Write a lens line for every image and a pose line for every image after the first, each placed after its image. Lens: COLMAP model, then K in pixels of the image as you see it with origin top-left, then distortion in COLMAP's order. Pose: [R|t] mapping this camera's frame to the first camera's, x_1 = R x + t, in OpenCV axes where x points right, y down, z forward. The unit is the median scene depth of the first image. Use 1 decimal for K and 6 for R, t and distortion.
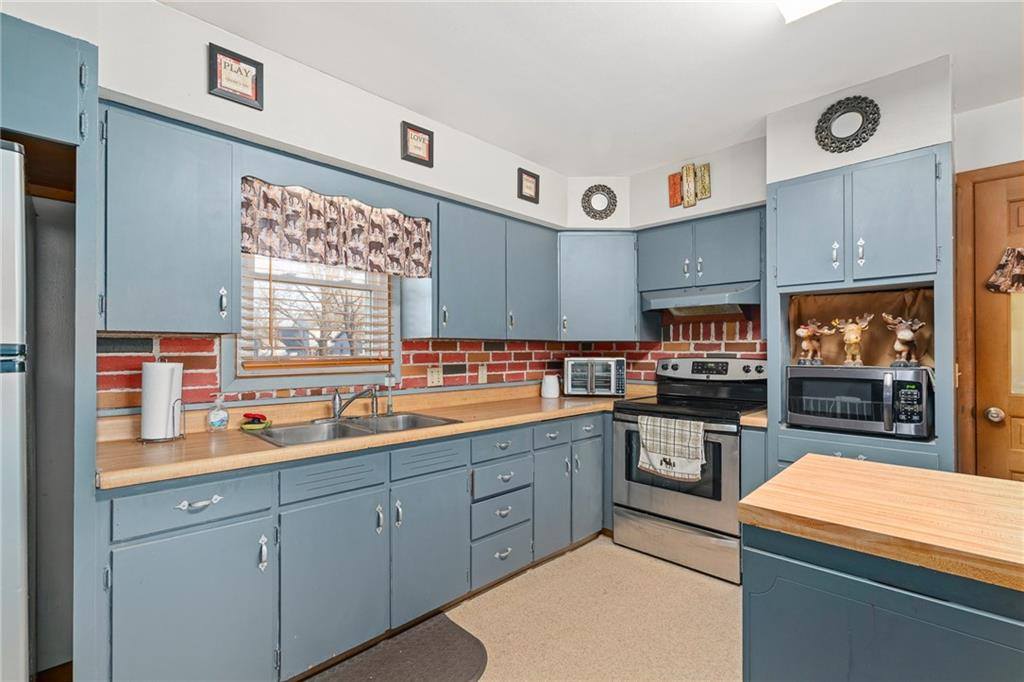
lens RADIAL K [[462.7, 0, 516.0], [0, 462.7, 346.2], [0, 0, 1]] dist [-0.002174, 0.000613]
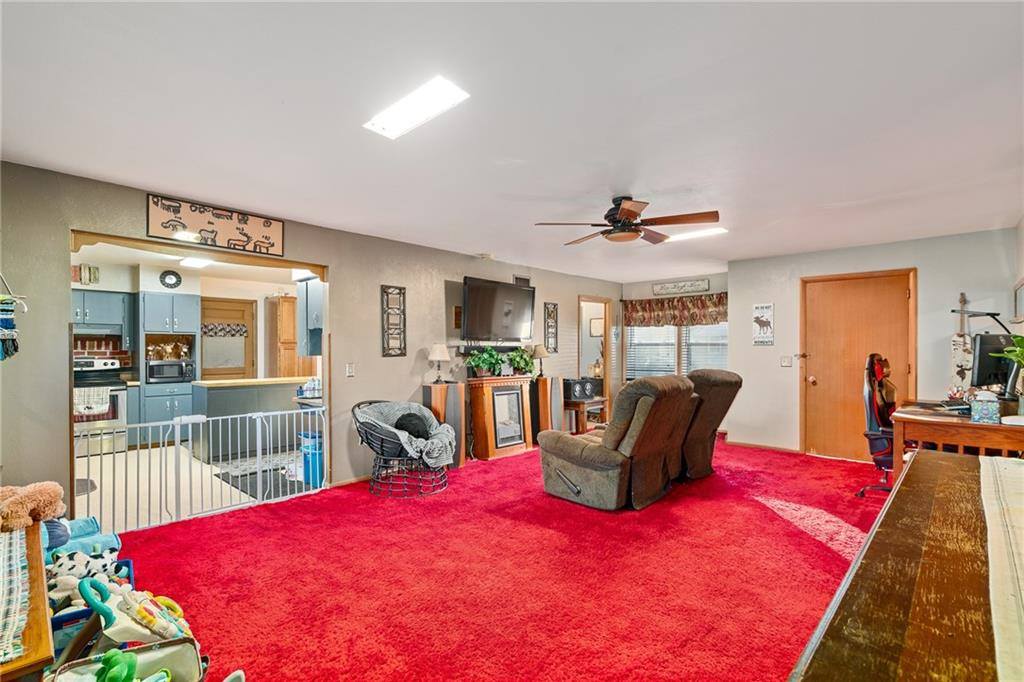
lens RADIAL K [[462.7, 0, 511.4], [0, 462.7, 349.3], [0, 0, 1]] dist [-0.002174, 0.000613]
pose [[-0.028077, 0.000927, 0.999605, -1.688834], [-0.007420, 0.999972, -0.001135, -0.029421], [-0.999578, -0.007449, -0.028069, -0.807044]]
